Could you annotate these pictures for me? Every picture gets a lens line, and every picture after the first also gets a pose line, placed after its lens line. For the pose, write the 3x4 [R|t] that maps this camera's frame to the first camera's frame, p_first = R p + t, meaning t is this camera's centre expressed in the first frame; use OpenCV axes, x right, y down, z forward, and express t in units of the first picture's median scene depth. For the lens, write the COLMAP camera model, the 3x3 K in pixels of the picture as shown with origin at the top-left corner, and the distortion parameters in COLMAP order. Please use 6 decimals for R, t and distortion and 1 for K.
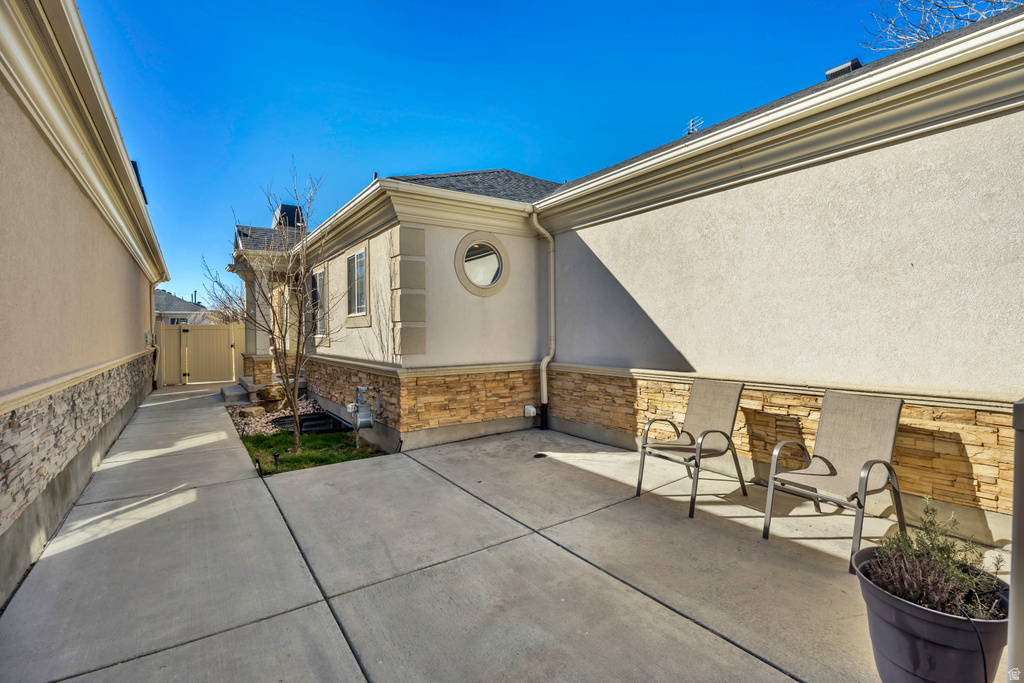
lens RADIAL K [[452.2, 0, 507.2], [0, 452.2, 331.7], [0, 0, 1]] dist [-0.005577, -0.000734]
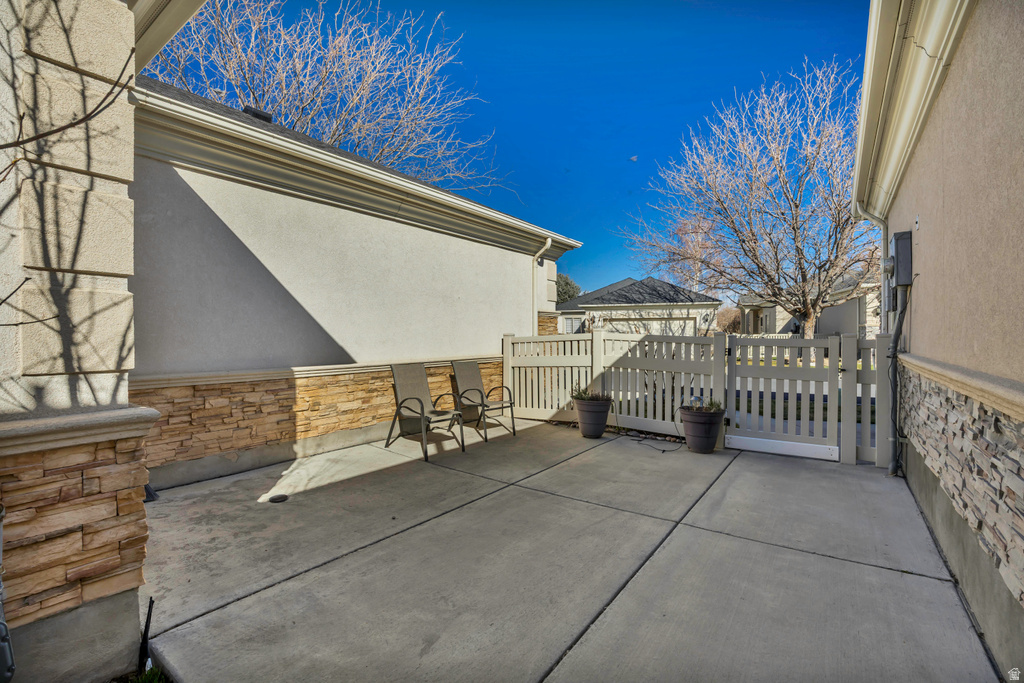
lens RADIAL K [[452.2, 0, 507.2], [0, 452.2, 331.7], [0, 0, 1]] dist [-0.005577, -0.000734]
pose [[-0.319139, 0.024412, 0.947394, -0.851269], [0.003390, 0.999691, -0.024618, 0.043223], [-0.947702, -0.004645, -0.319123, 1.078417]]
